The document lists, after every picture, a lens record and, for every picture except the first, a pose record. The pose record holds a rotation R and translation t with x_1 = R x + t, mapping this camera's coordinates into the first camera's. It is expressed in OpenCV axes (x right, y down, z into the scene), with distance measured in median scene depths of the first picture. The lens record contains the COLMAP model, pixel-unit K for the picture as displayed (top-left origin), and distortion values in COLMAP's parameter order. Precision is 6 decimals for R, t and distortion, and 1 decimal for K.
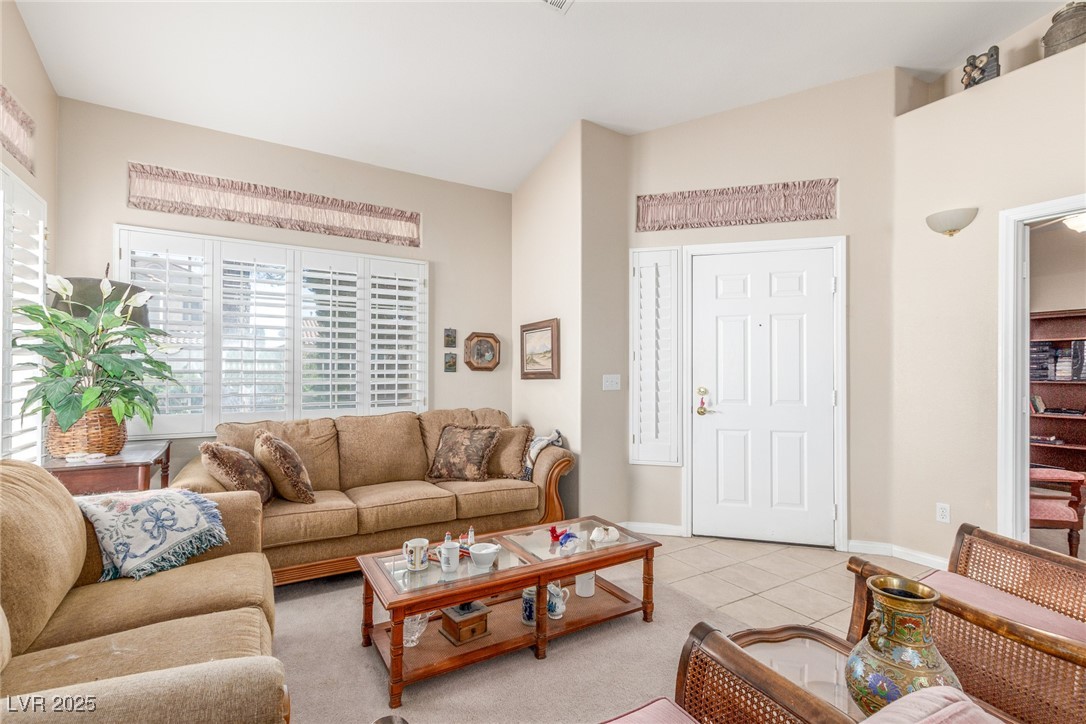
lens RADIAL K [[501.3, 0, 546.2], [0, 501.3, 366.5], [0, 0, 1]] dist [0.011096, -0.002773]
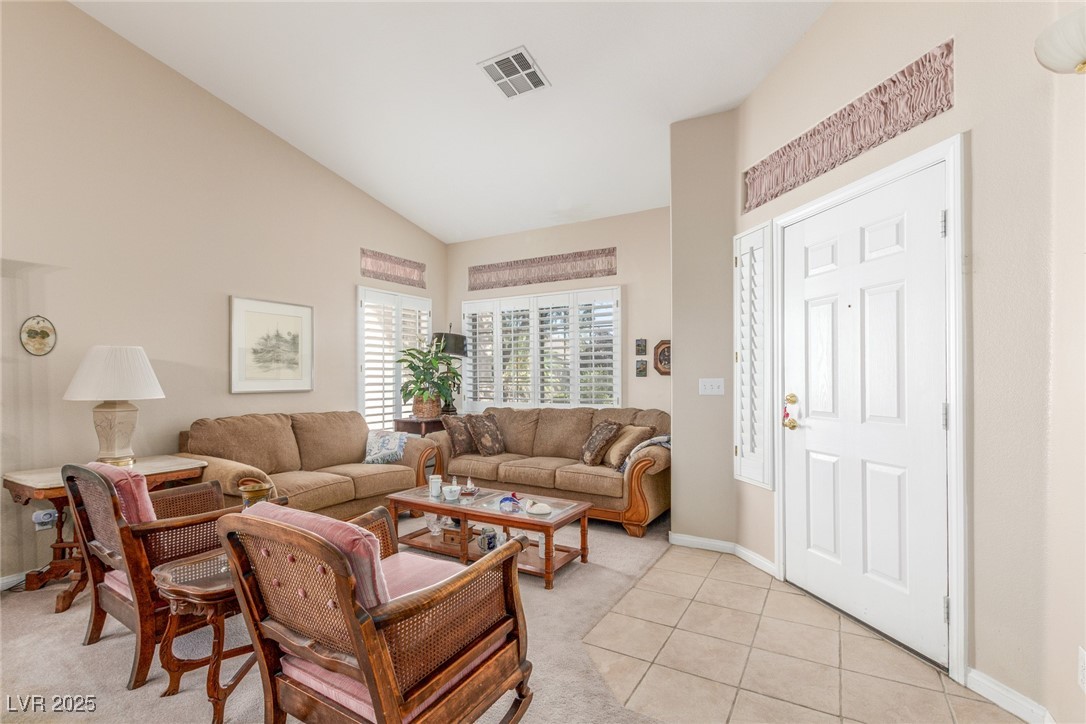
lens RADIAL K [[501.3, 0, 536.8], [0, 501.3, 372.3], [0, 0, 1]] dist [0.011096, -0.002773]
pose [[0.473778, -0.015376, -0.880510, 0.802800], [0.016090, 0.999832, -0.008802, 0.008355], [0.880497, -0.009997, 0.473946, 0.277949]]
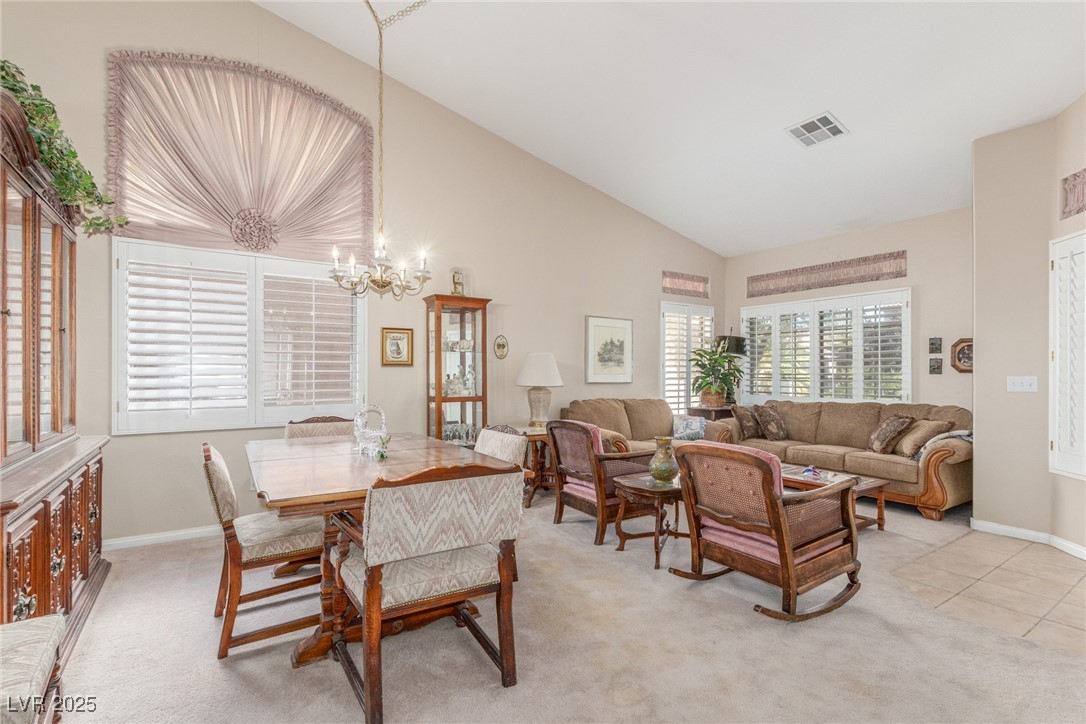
lens RADIAL K [[501.3, 0, 553.1], [0, 501.3, 368.8], [0, 0, 1]] dist [0.011096, -0.002773]
pose [[0.068636, -0.012946, -0.997558, 1.062661], [0.008461, 0.999887, -0.012394, 0.006570], [0.997606, -0.007590, 0.068738, 0.017947]]
